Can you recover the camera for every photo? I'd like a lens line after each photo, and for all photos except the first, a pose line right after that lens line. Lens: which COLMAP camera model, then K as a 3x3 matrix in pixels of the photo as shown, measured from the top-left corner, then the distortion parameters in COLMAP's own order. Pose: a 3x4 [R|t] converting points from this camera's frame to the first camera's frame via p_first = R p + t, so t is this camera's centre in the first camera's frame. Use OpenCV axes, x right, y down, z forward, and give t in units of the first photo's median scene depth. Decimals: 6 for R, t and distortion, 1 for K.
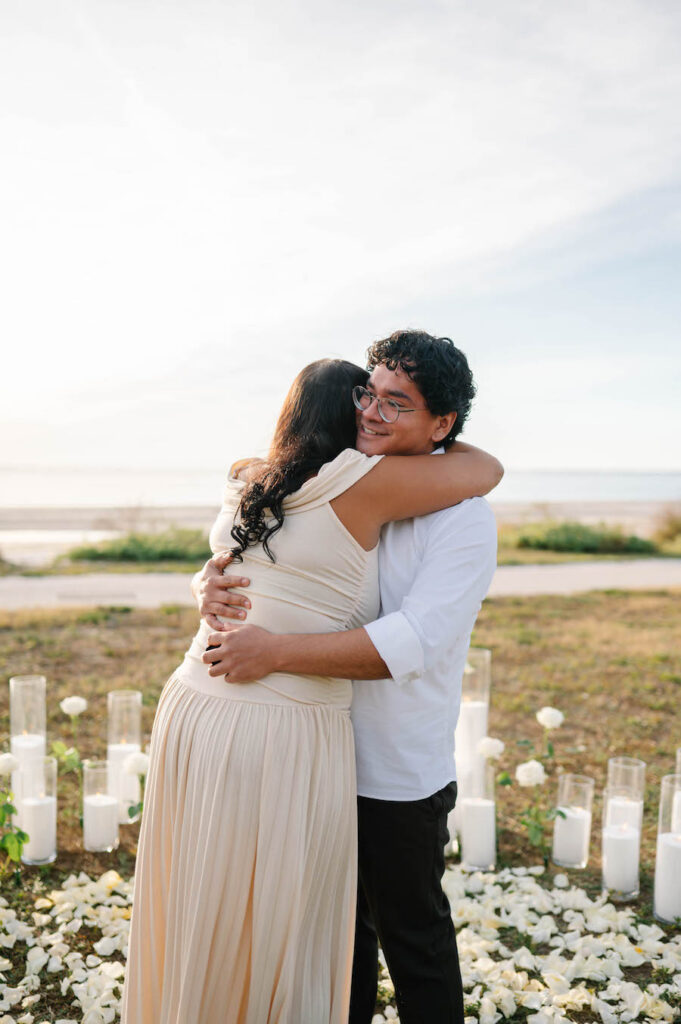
lens RADIAL K [[994.7, 0, 340.4], [0, 994.7, 539.8], [0, 0, 1]] dist [0.003245, 0.003361]
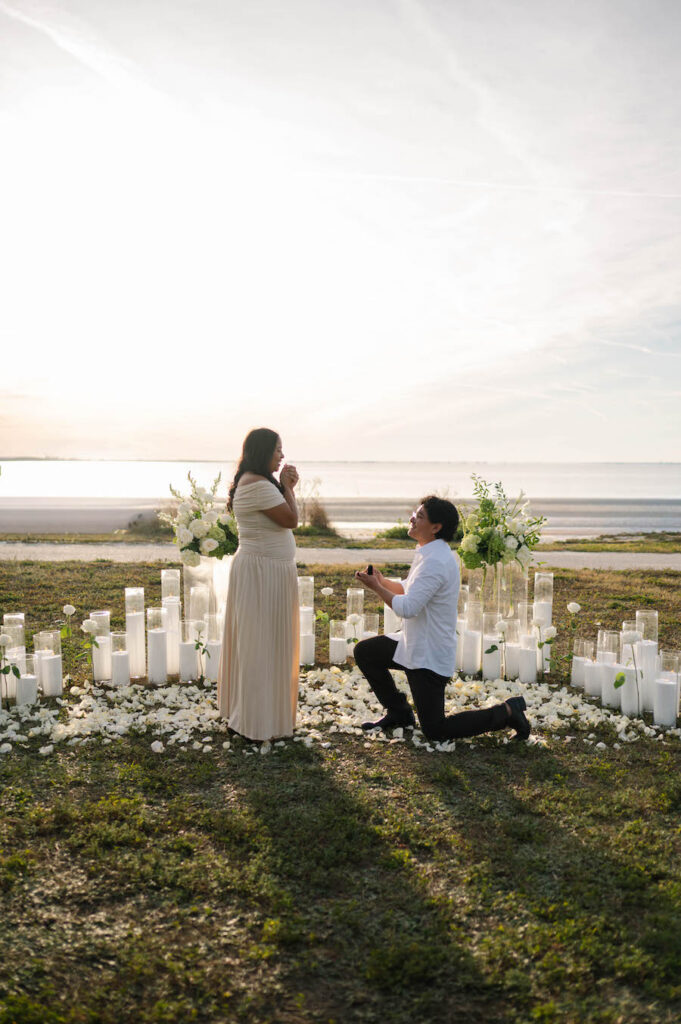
lens RADIAL K [[994.7, 0, 340.4], [0, 994.7, 539.8], [0, 0, 1]] dist [0.003245, 0.003361]
pose [[0.938010, 0.020125, -0.346024, 0.434364], [-0.018397, 0.999797, 0.008276, 0.050089], [0.346120, -0.001397, 0.938189, -0.826838]]
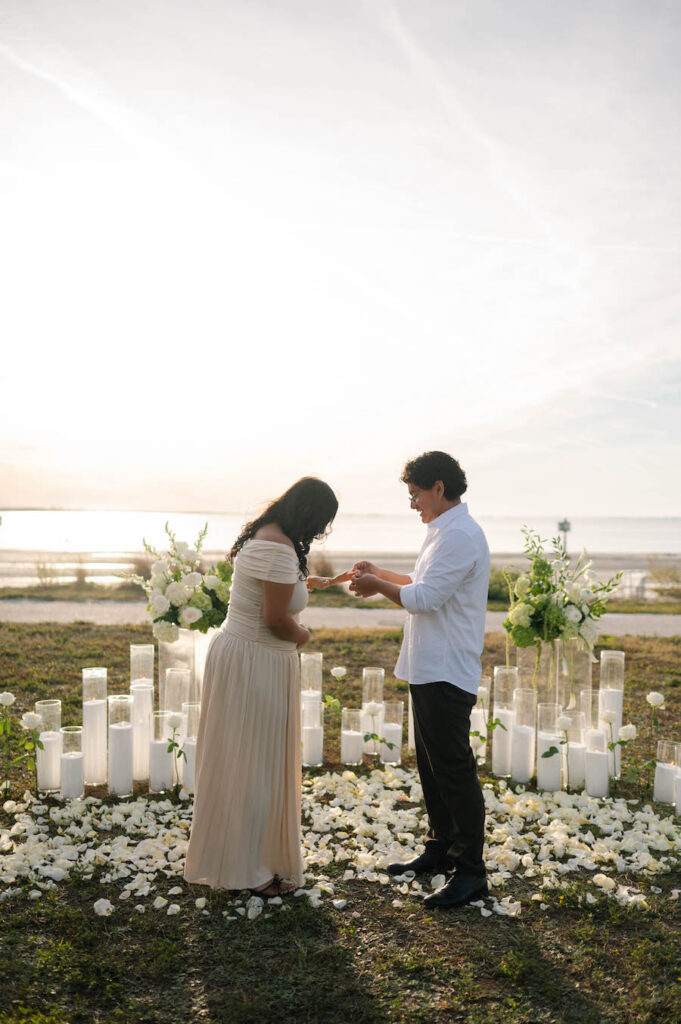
lens RADIAL K [[994.7, 0, 340.4], [0, 994.7, 539.8], [0, 0, 1]] dist [0.003245, 0.003361]
pose [[0.936169, 0.007976, -0.351461, 0.286445], [-0.025158, 0.998699, -0.044346, 0.028988], [0.350650, 0.050357, 0.935152, -0.475553]]
